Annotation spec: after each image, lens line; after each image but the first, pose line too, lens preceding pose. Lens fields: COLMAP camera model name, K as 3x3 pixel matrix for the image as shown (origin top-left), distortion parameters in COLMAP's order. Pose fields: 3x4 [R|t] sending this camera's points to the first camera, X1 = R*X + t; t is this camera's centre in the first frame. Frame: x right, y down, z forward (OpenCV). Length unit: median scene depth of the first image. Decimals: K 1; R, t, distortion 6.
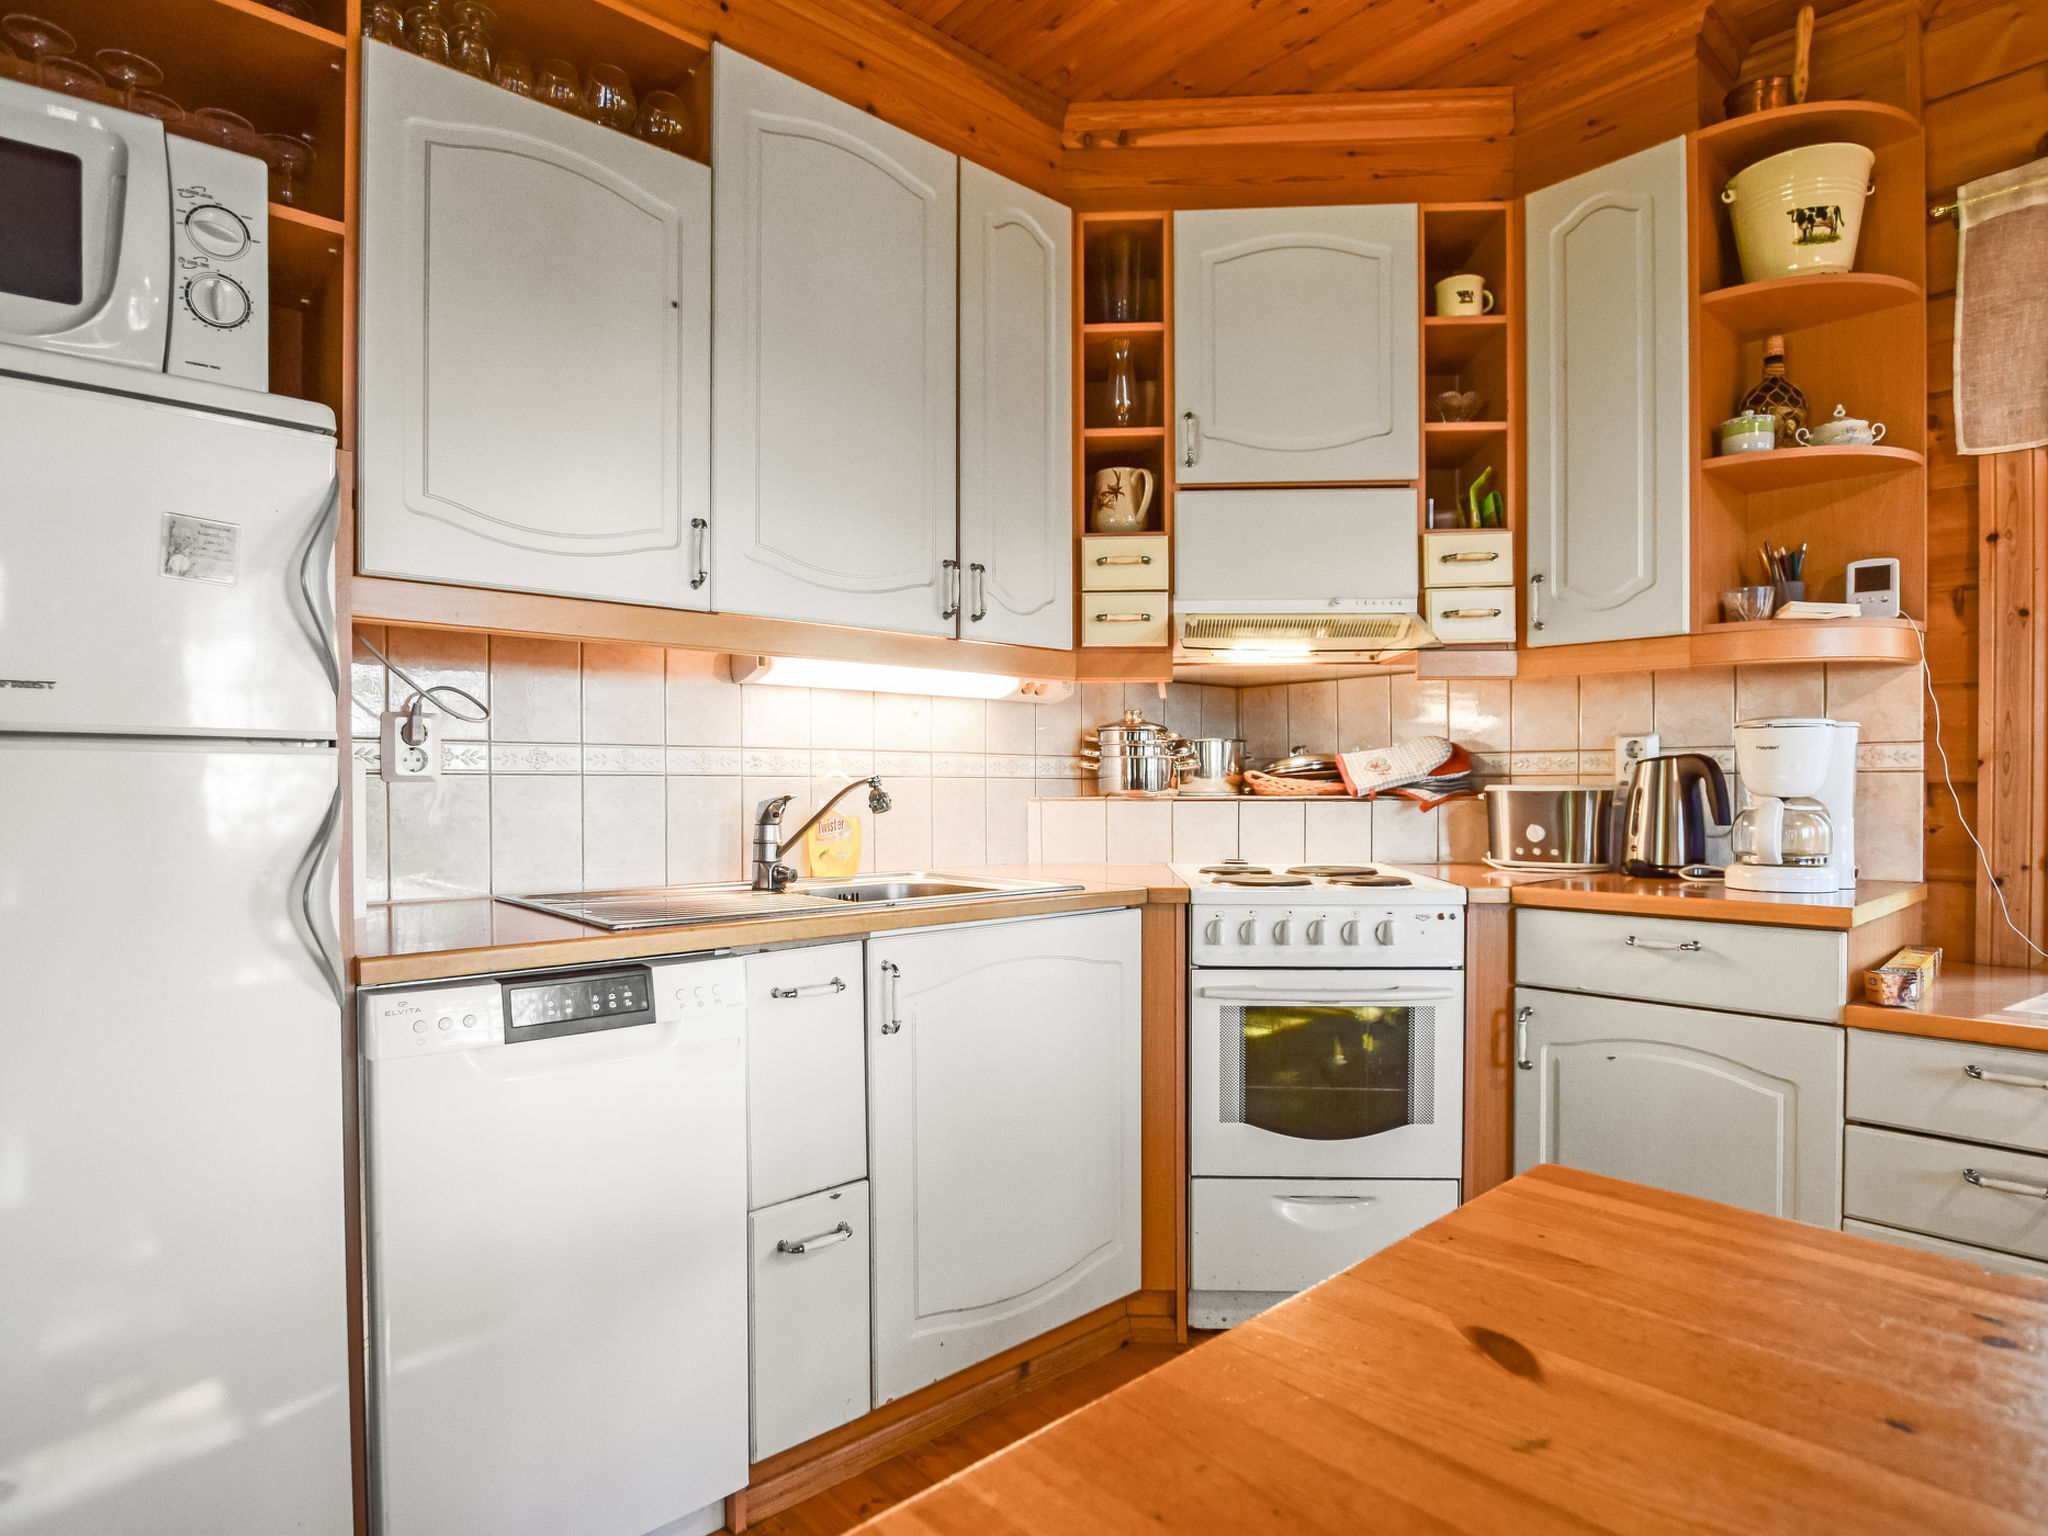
lens RADIAL K [[1095.5, 0, 1023.8], [0, 1095.5, 772.9], [0, 0, 1]] dist [-0.023575, 0.000224]
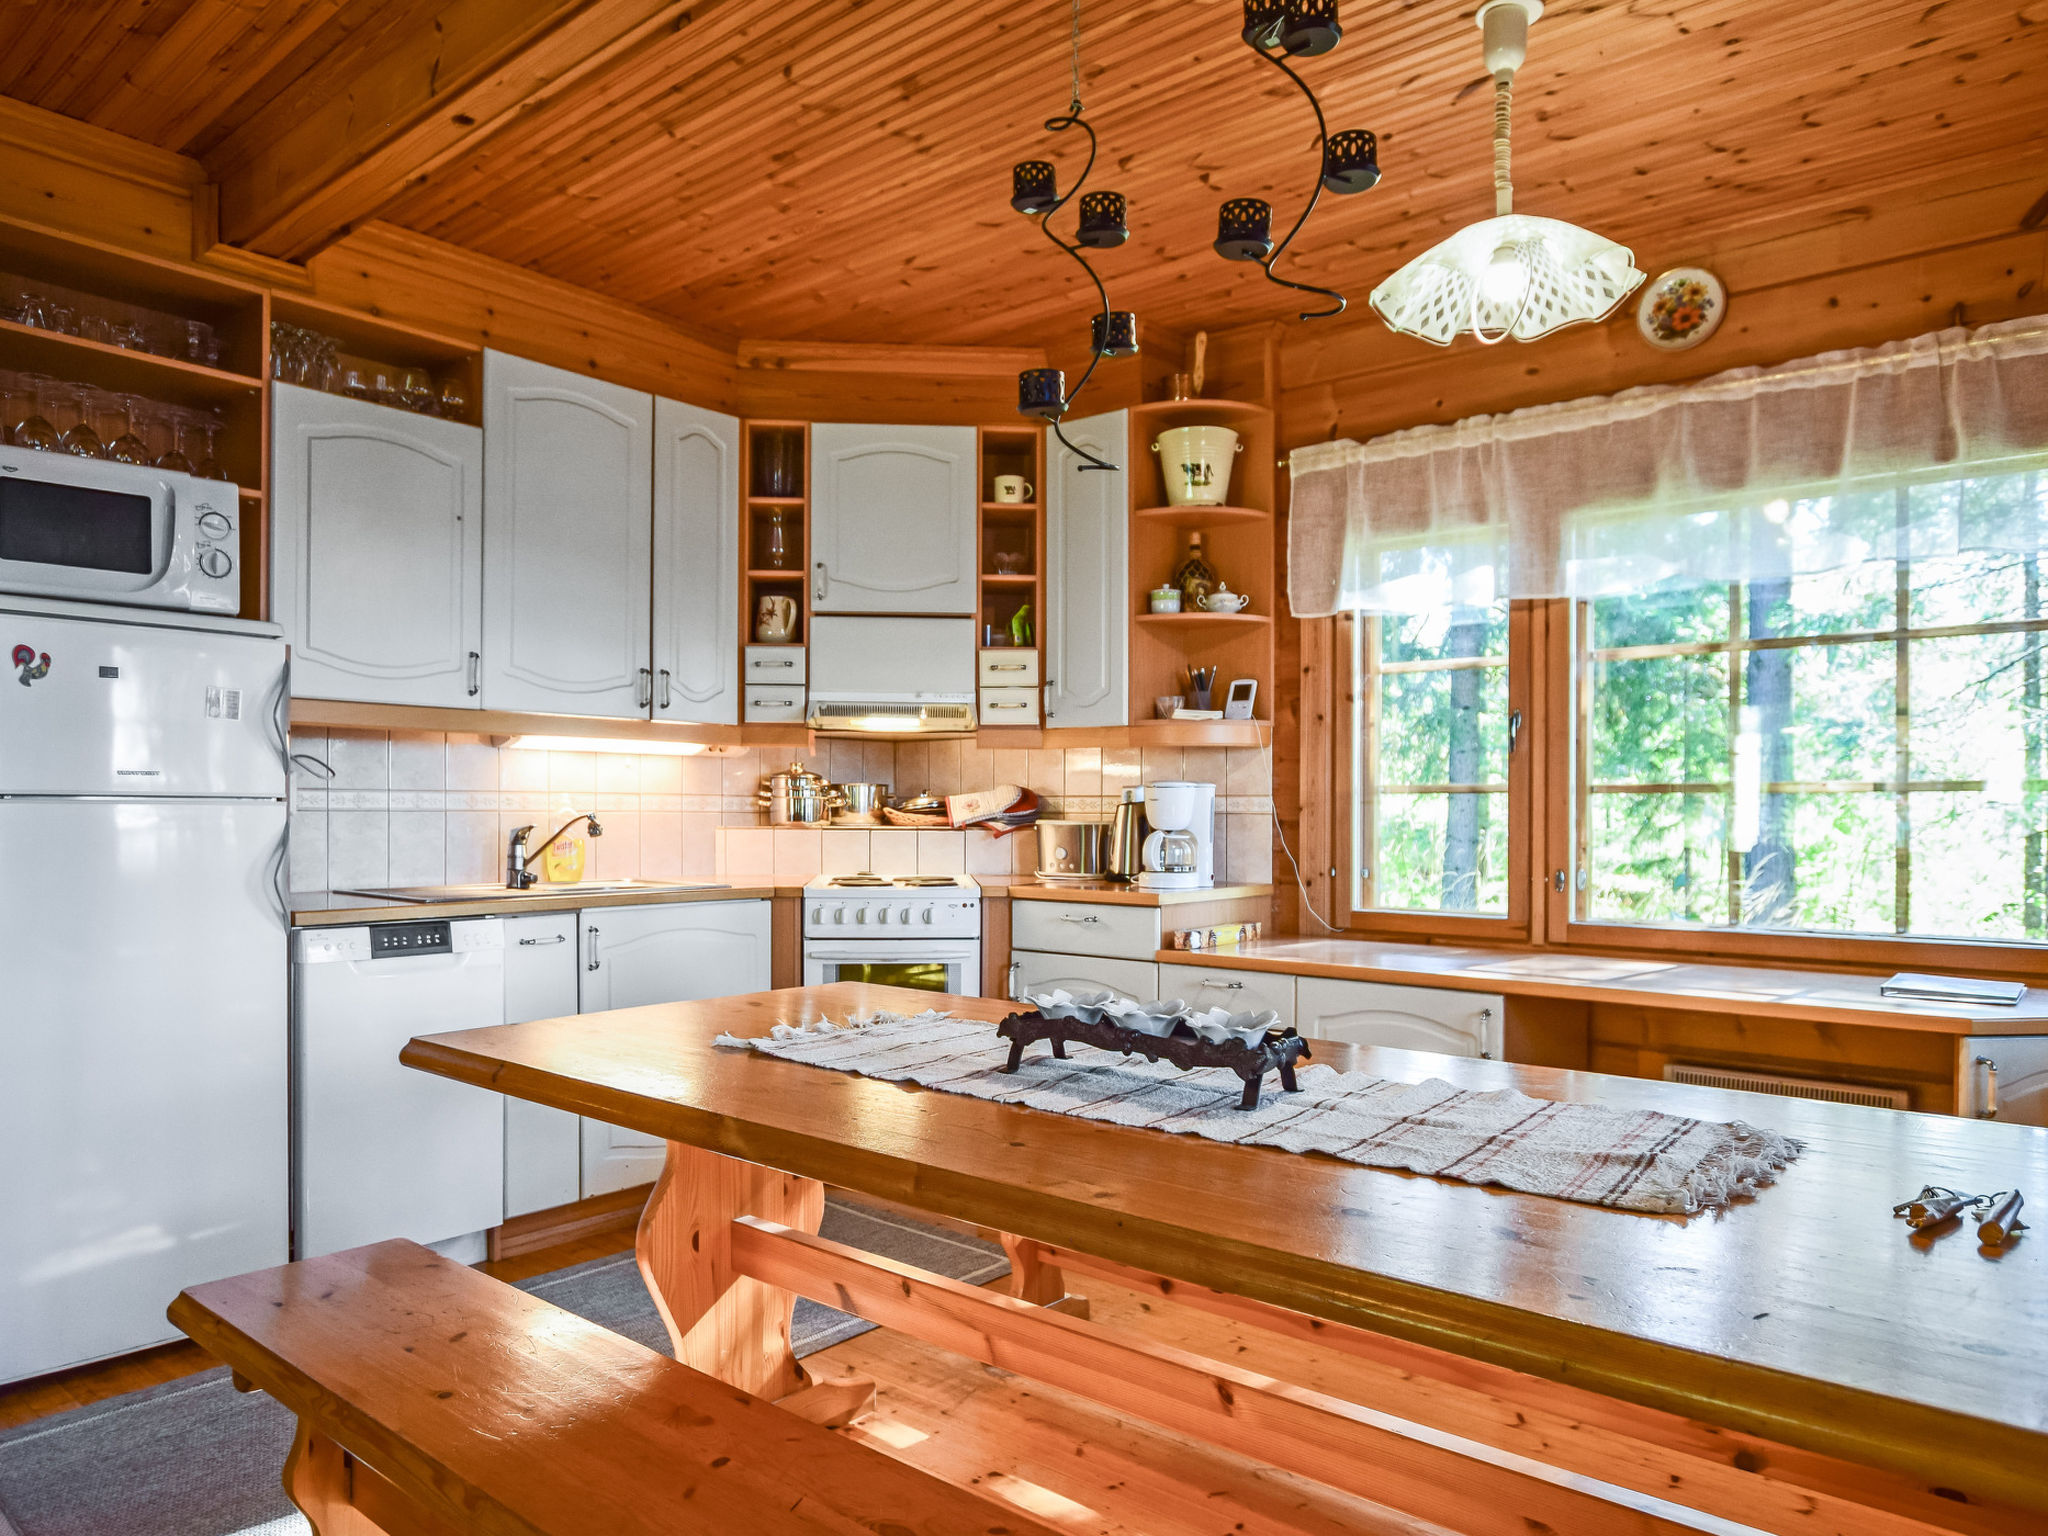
lens RADIAL K [[1327.8, 0, 1026.2], [0, 1327.8, 800.4], [0, 0, 1]] dist [-0.020887, 0.006721]
pose [[0.990398, 0.008398, 0.137988, 0.202805], [-0.009390, 0.999935, 0.006536, -0.031278], [-0.137924, -0.007769, 0.990412, -0.879897]]
